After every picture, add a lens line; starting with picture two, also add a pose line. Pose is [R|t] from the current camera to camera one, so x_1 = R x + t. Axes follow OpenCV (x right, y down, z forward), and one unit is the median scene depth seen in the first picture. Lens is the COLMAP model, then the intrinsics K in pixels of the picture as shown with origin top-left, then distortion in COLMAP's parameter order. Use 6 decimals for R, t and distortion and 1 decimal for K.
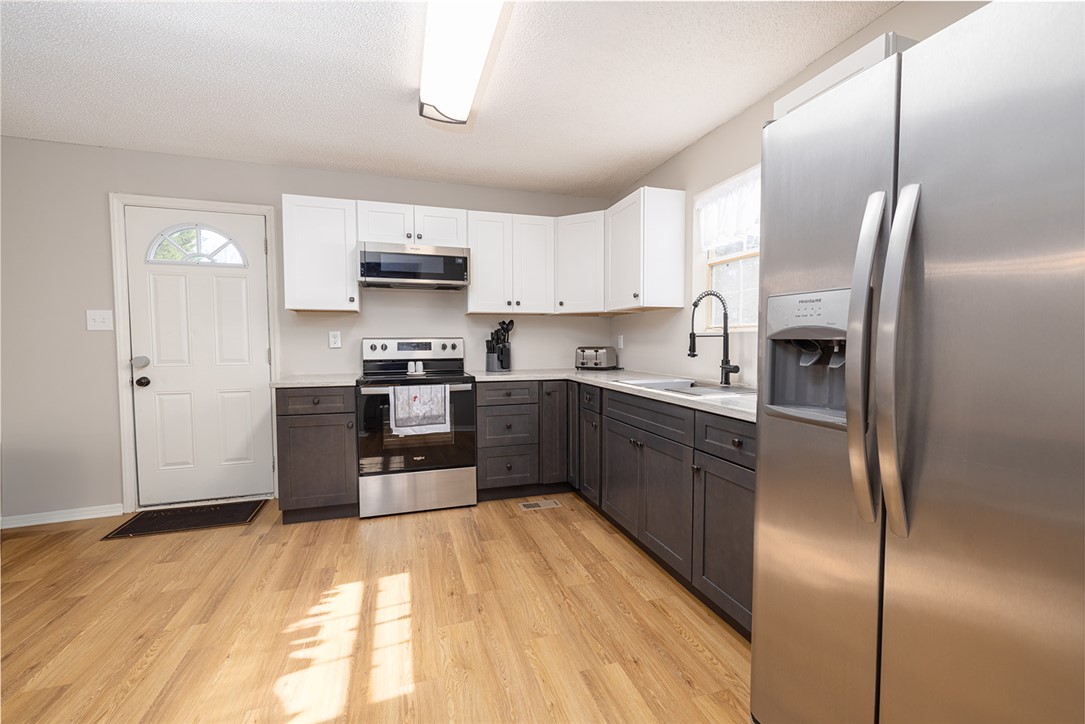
lens RADIAL K [[451.3, 0, 548.7], [0, 451.3, 361.3], [0, 0, 1]] dist [-0.009859, -0.000104]
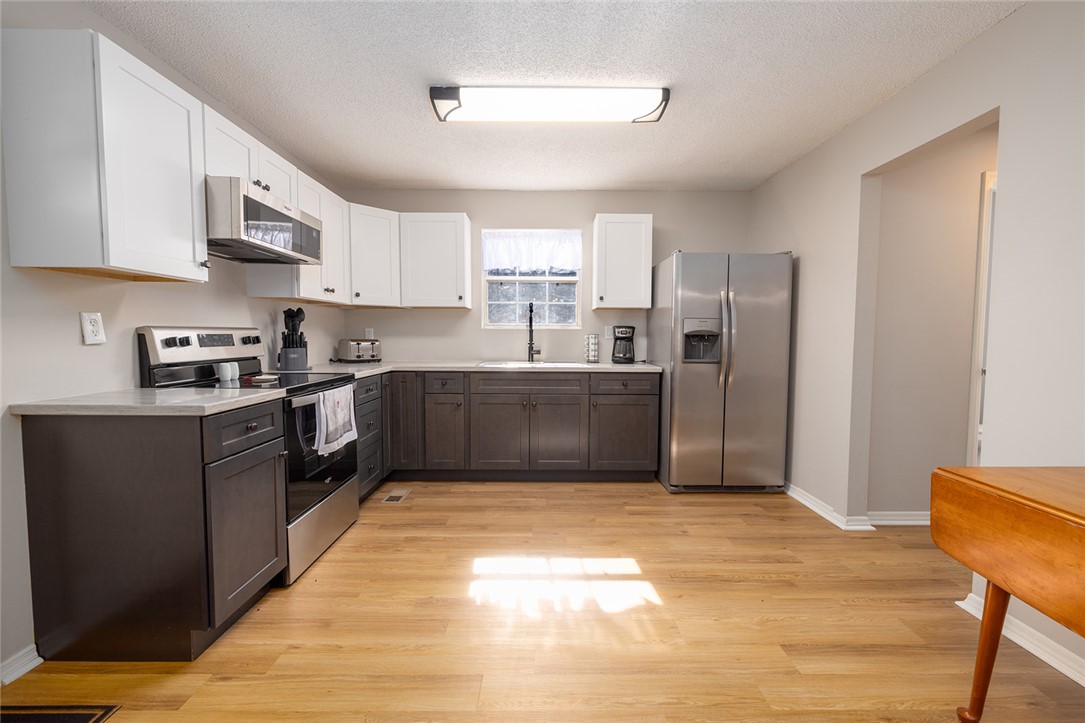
lens RADIAL K [[451.3, 0, 548.7], [0, 451.3, 360.8], [0, 0, 1]] dist [-0.009859, -0.000104]
pose [[0.303643, -0.051950, 0.951369, -0.934272], [0.036792, 0.998407, 0.042775, -0.015638], [-0.952075, 0.022014, 0.305071, 0.390803]]
